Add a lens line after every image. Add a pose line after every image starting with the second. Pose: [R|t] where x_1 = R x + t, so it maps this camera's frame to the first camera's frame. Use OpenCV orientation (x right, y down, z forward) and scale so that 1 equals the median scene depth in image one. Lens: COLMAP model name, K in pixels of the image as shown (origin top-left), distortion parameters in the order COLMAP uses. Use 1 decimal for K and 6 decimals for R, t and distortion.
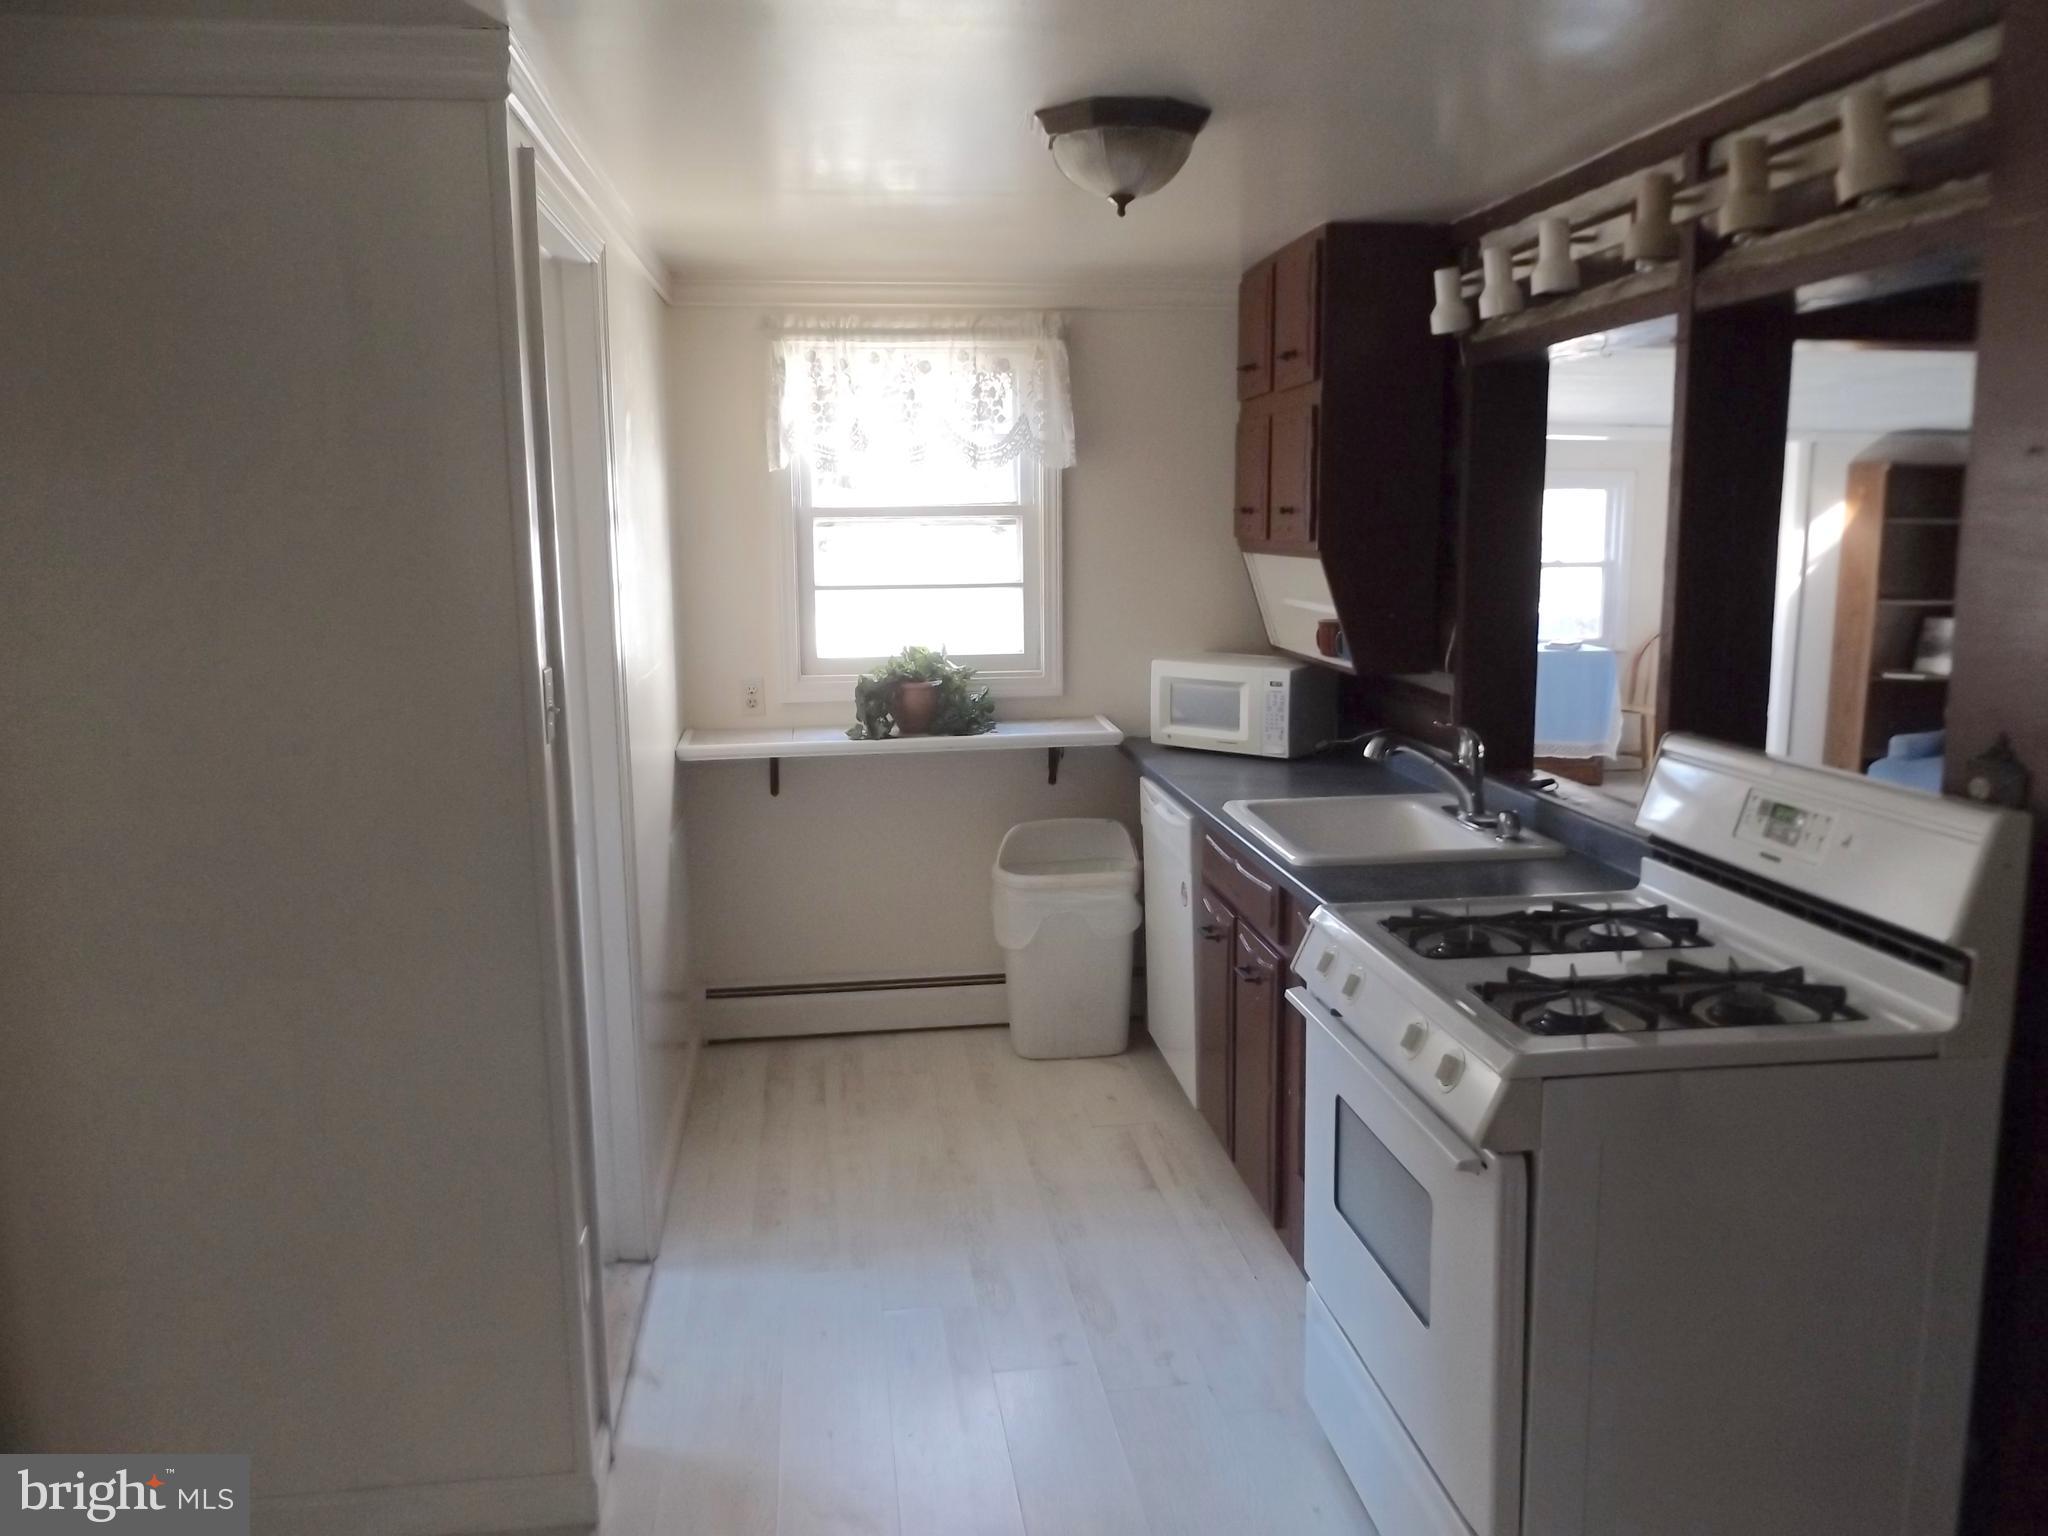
lens RADIAL K [[1541.7, 0, 1029.3], [0, 1541.7, 771.6], [0, 0, 1]] dist [-0.000700, -0.000482]
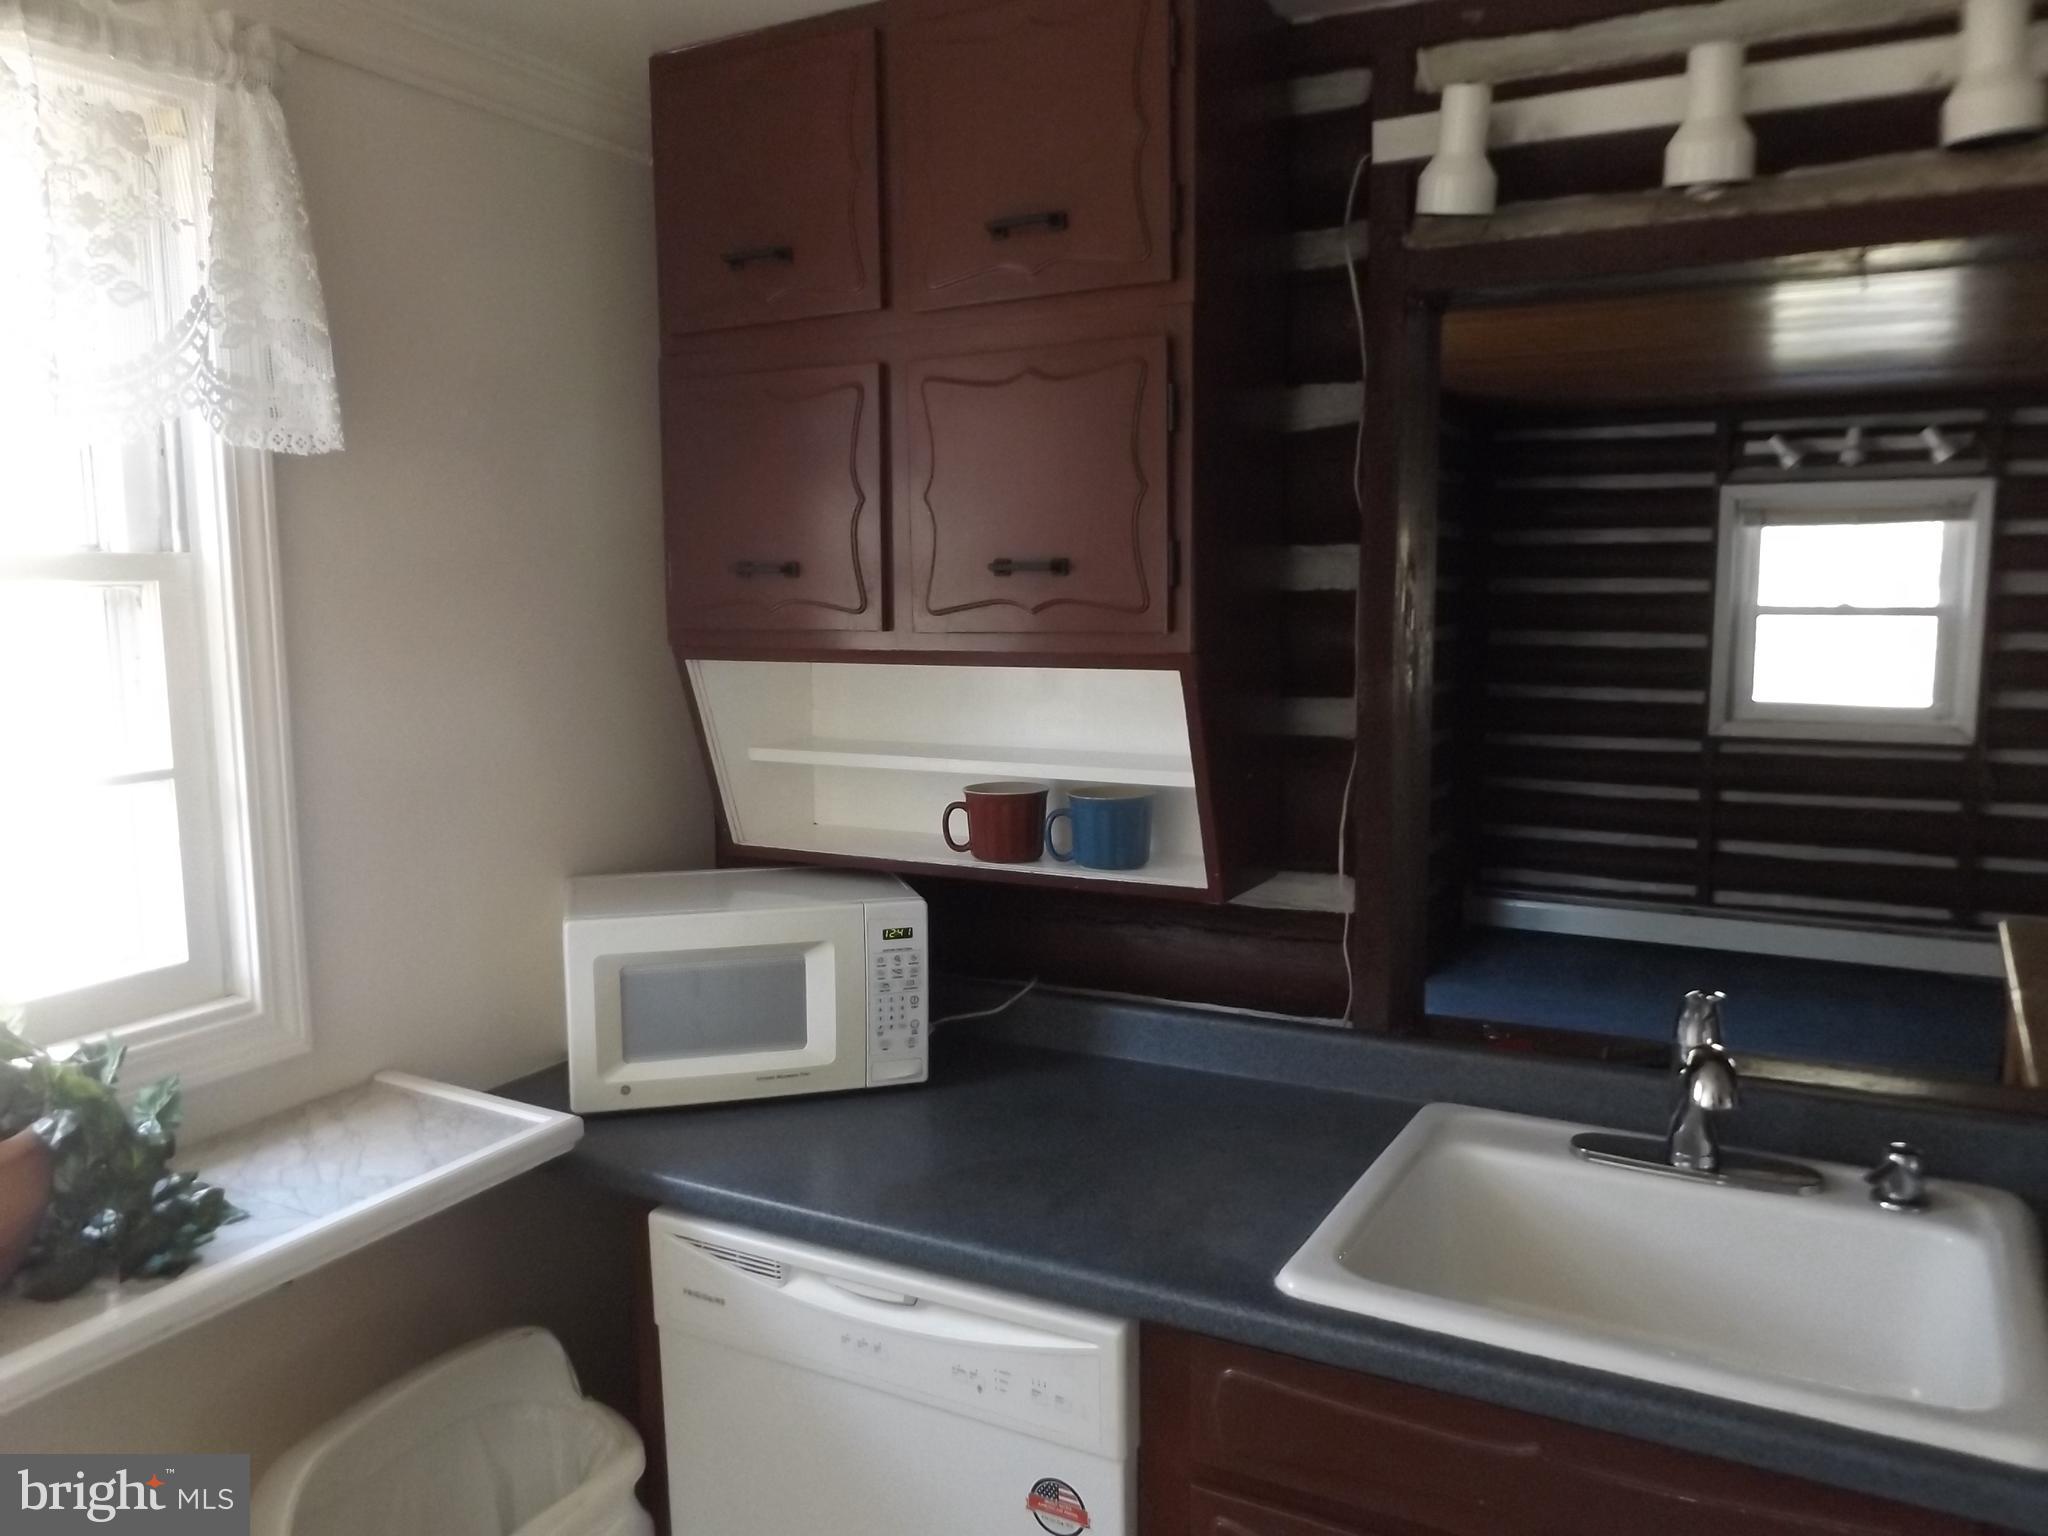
lens RADIAL K [[1541.7, 0, 1017.1], [0, 1541.7, 777.8], [0, 0, 1]] dist [-0.000700, -0.000482]
pose [[0.578531, -0.100407, 0.809457, -0.192631], [0.136121, 0.990362, 0.025559, -0.108680], [-0.804222, 0.095397, 0.586623, 0.669811]]
